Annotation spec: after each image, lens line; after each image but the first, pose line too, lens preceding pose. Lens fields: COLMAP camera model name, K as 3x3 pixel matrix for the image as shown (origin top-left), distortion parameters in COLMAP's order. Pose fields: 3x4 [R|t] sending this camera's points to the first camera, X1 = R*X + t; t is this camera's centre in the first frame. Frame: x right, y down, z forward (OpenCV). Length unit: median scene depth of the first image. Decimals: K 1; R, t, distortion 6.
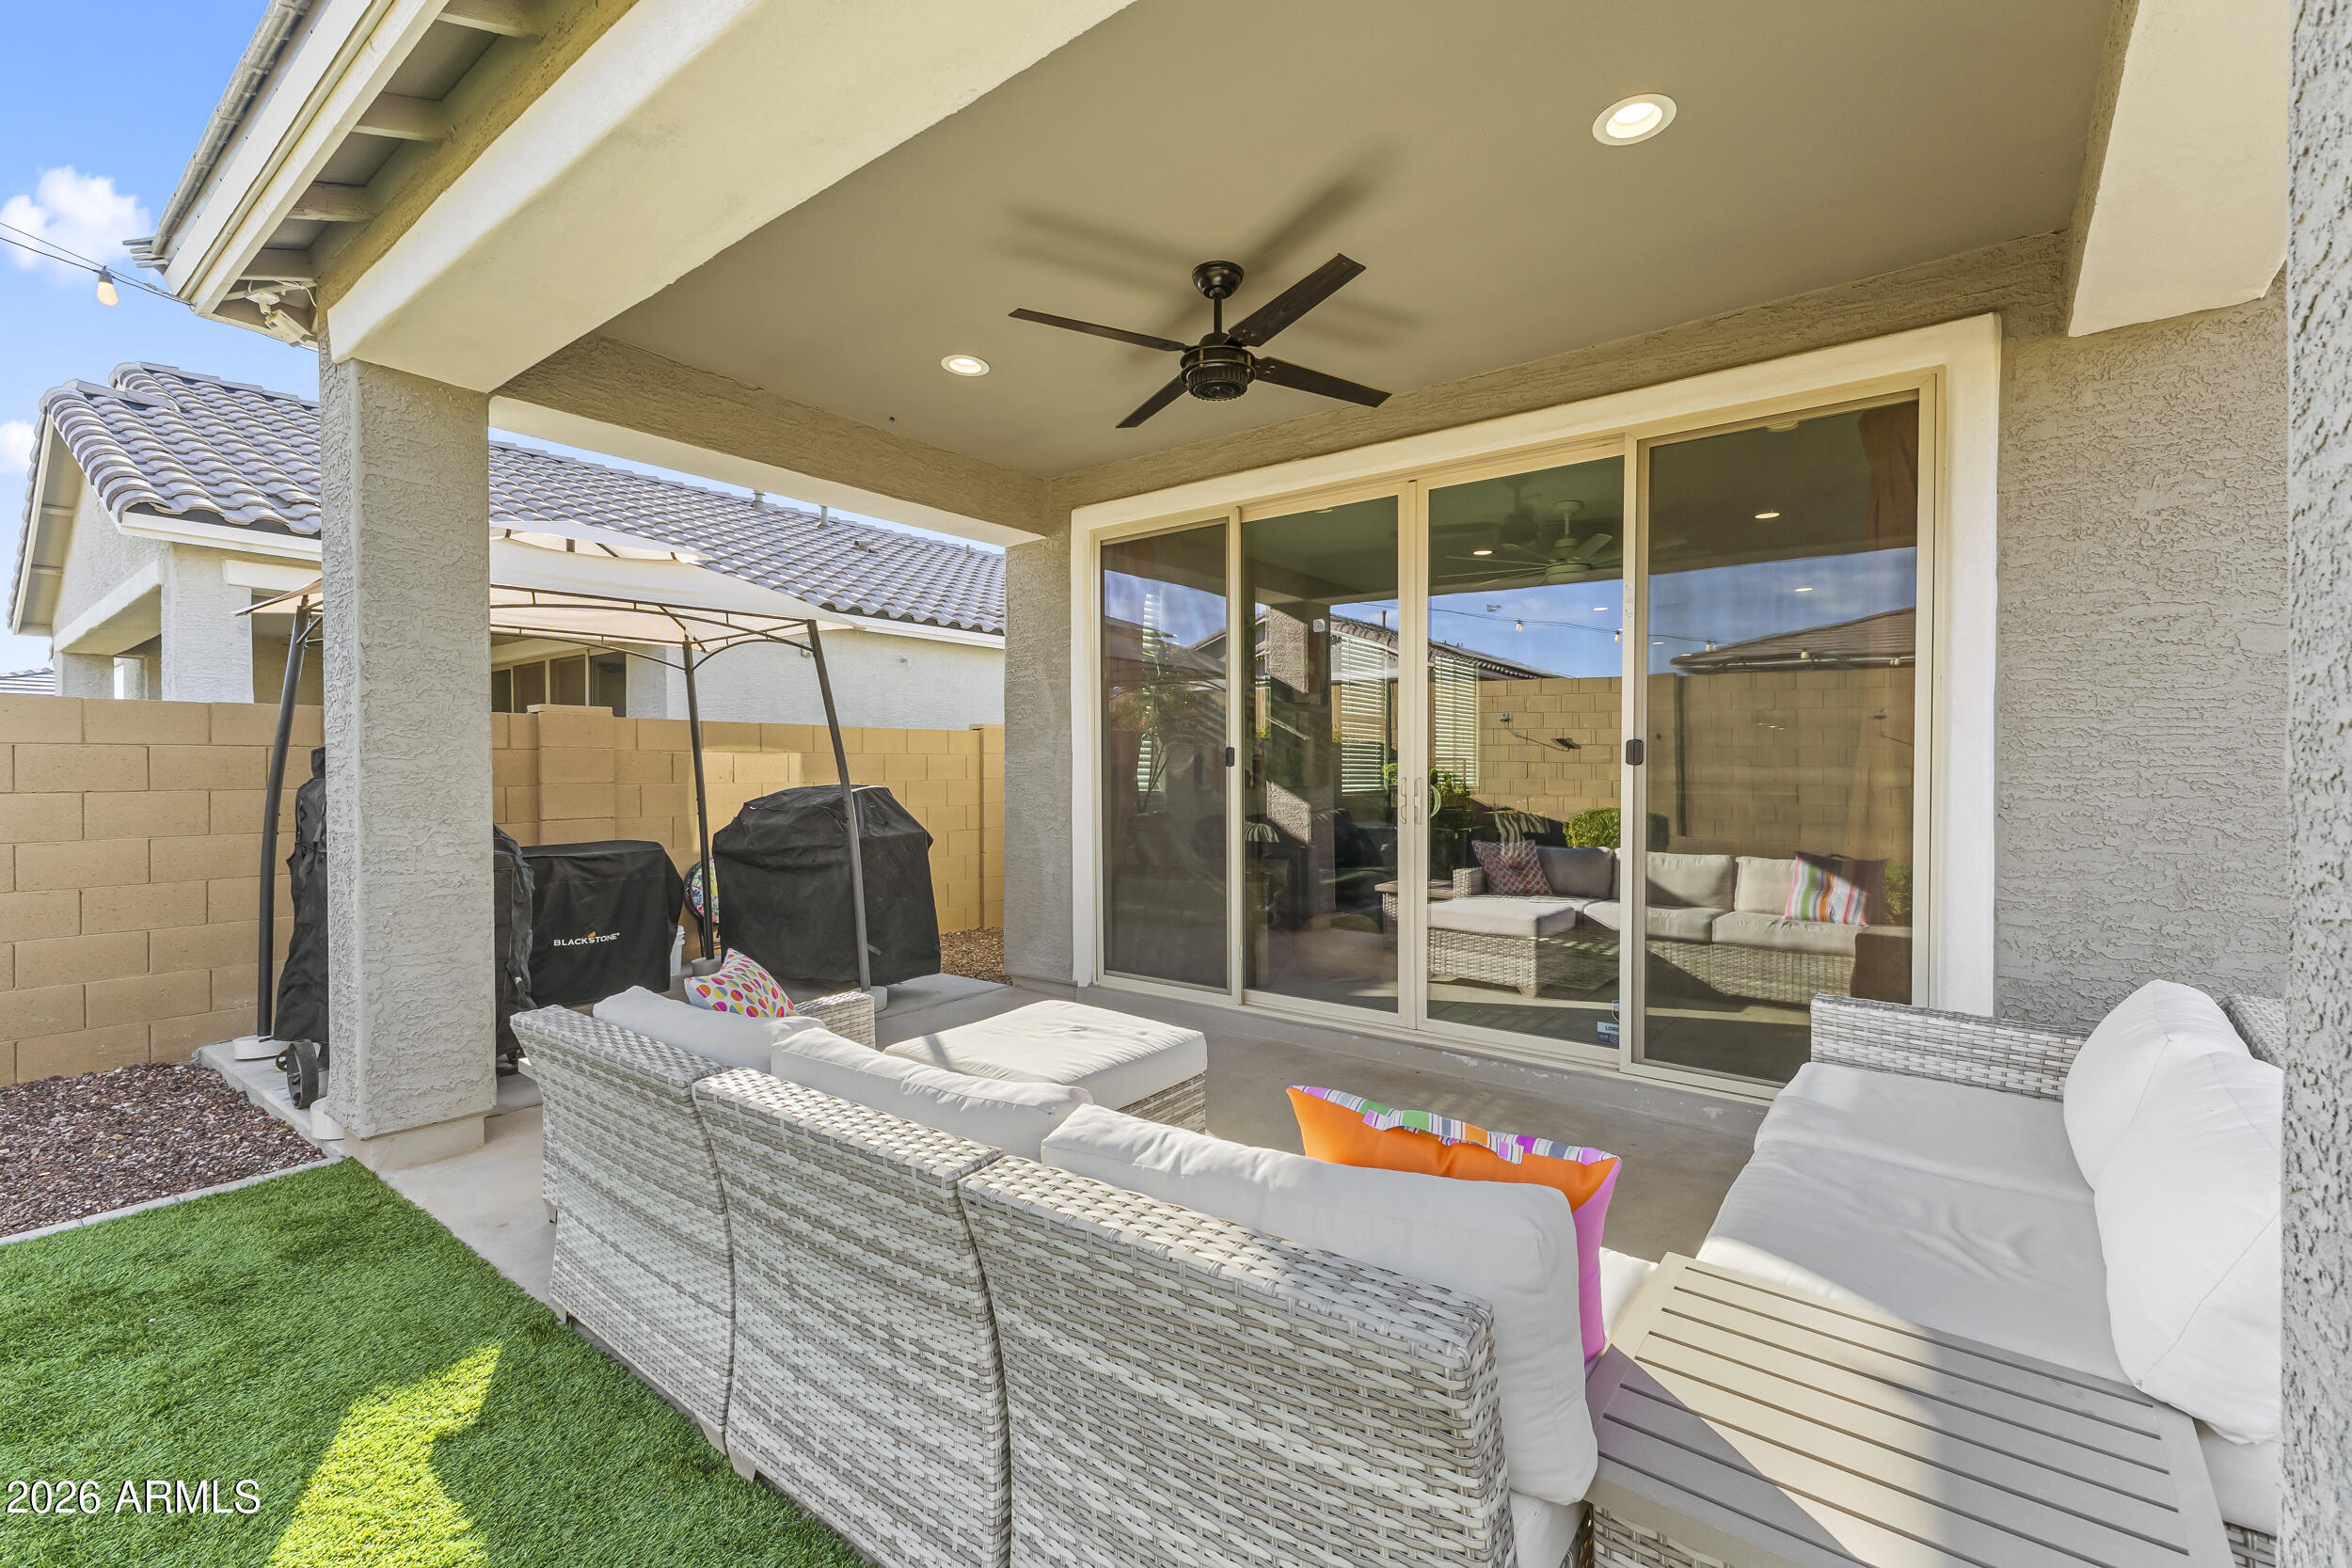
lens RADIAL K [[1013.2, 0, 1179.0], [0, 1013.2, 775.6], [0, 0, 1]] dist [0.009385, 0.000369]
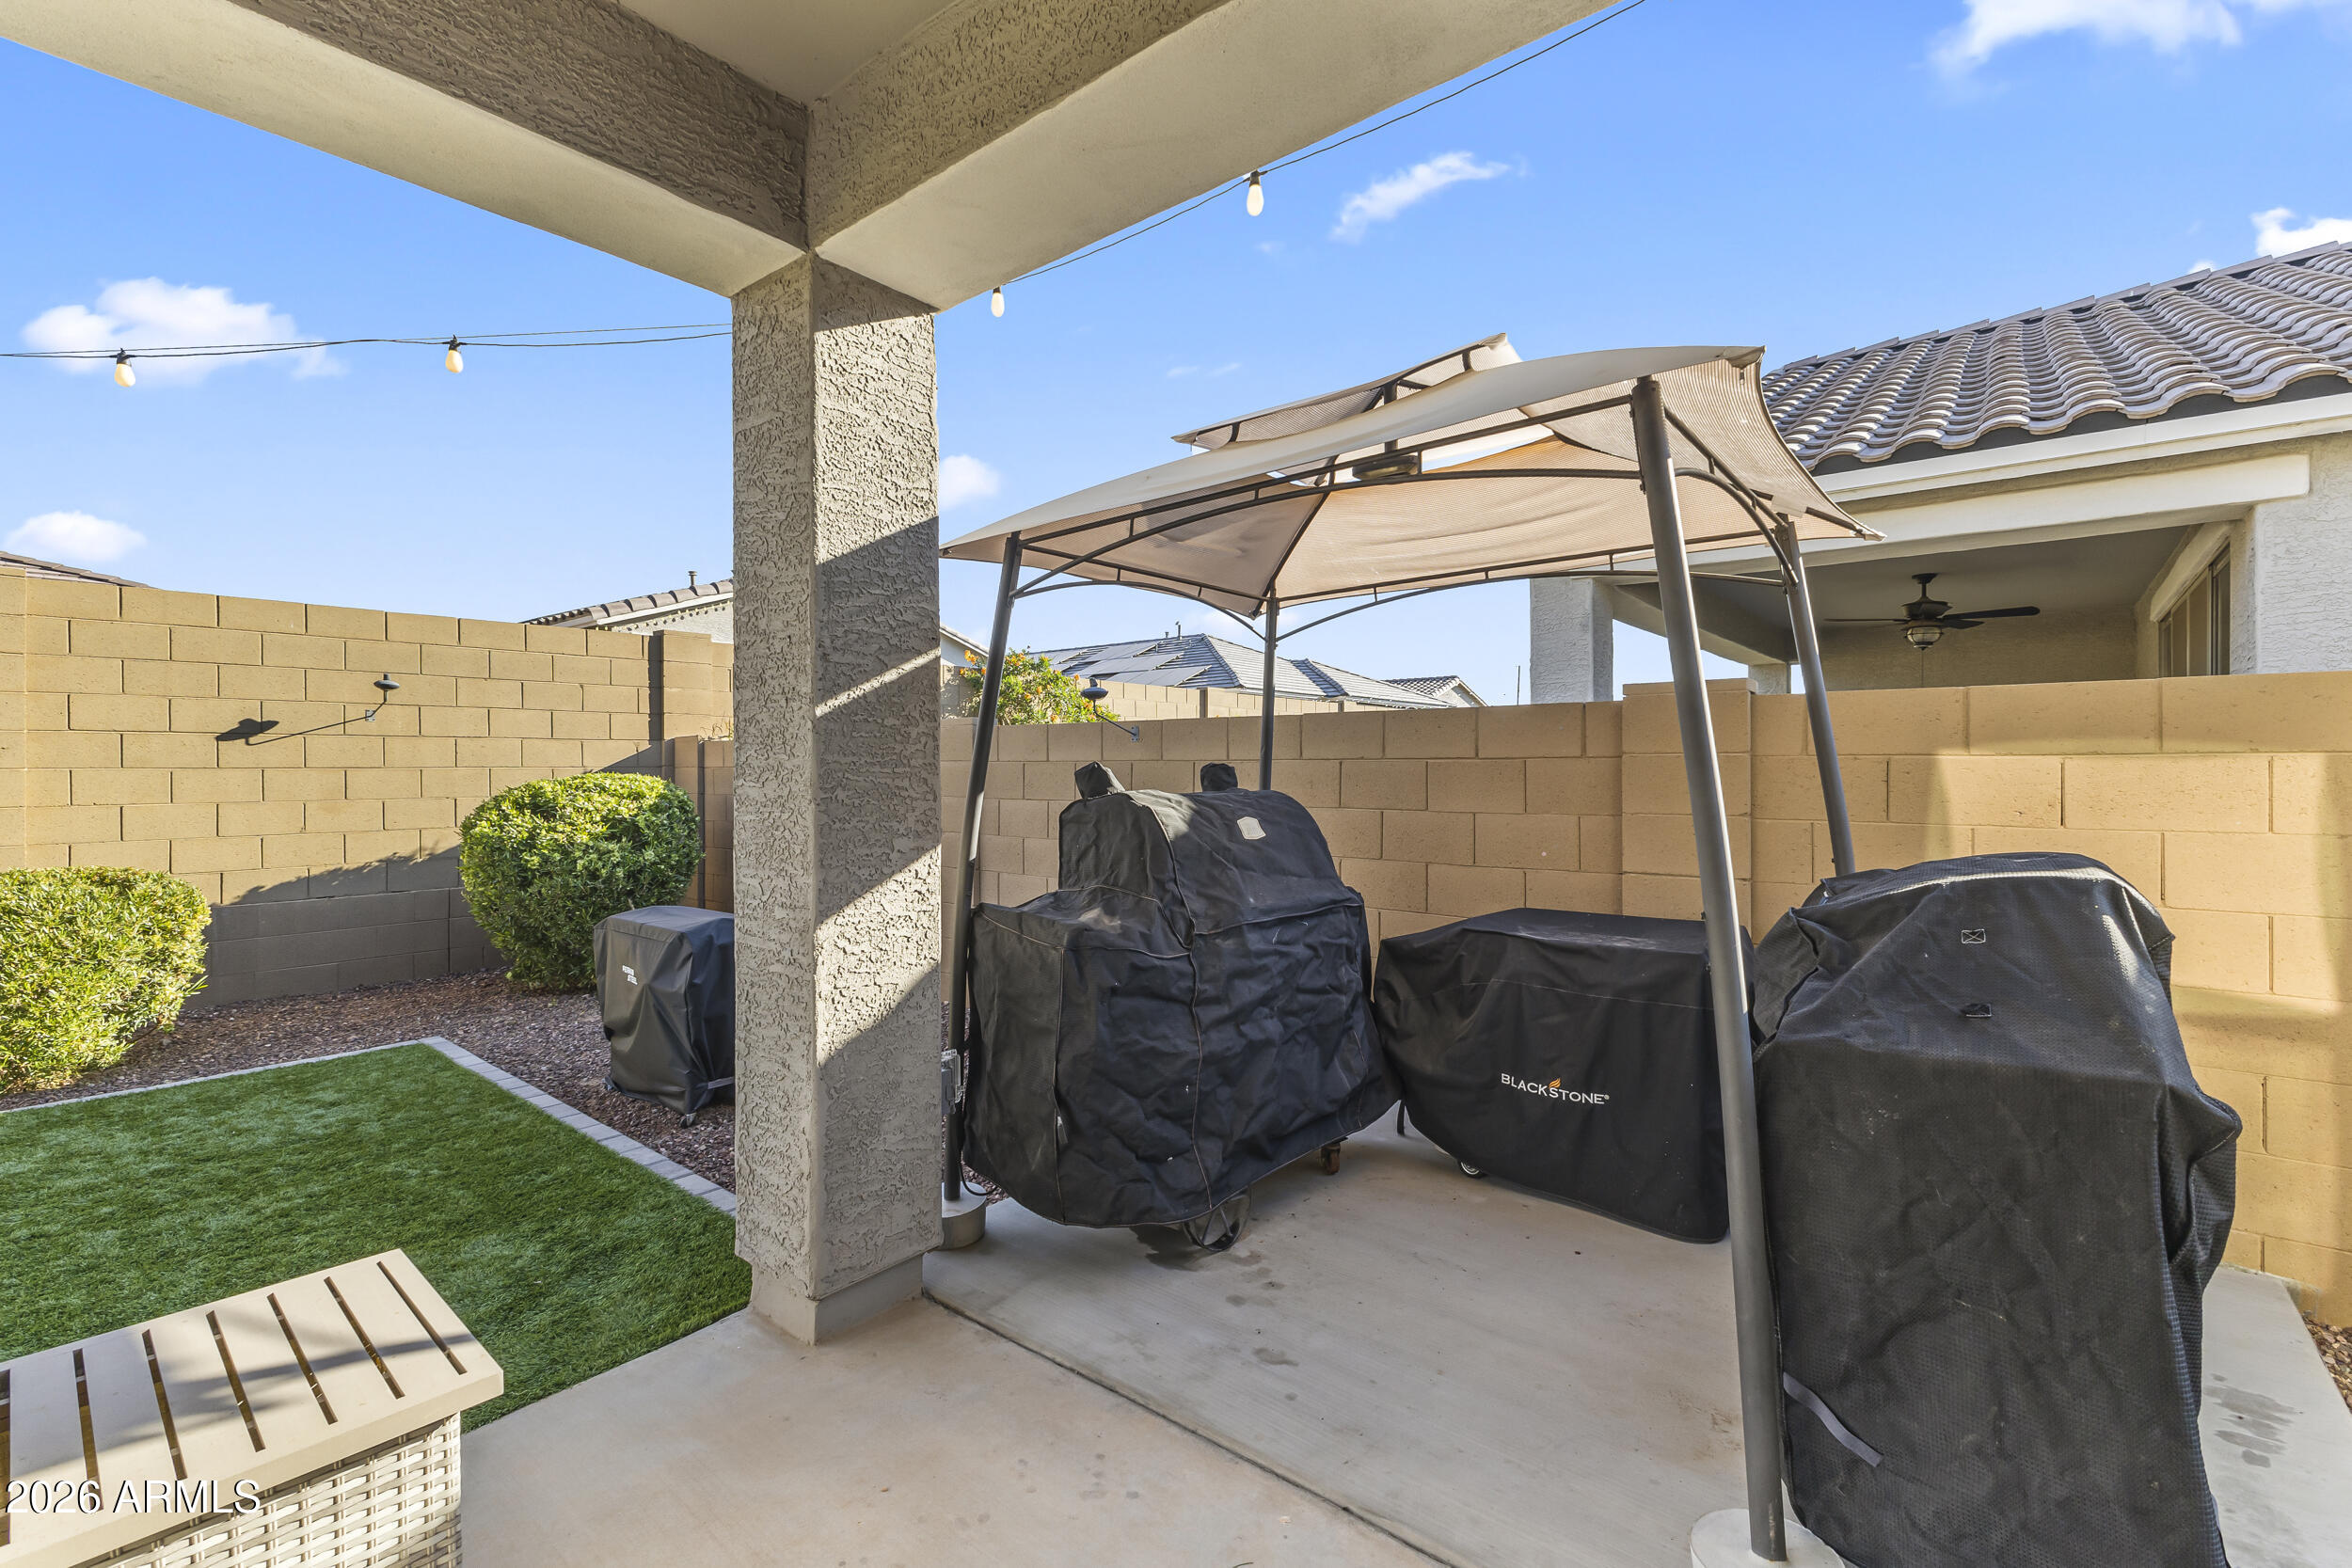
lens RADIAL K [[1013.2, 0, 1176.4], [0, 1013.2, 776.5], [0, 0, 1]] dist [0.009385, 0.000369]
pose [[-0.044036, 0.005233, -0.999016, 0.000622], [-0.010203, 0.999932, 0.005687, -0.016436], [0.998978, 0.010443, -0.043980, 0.796494]]
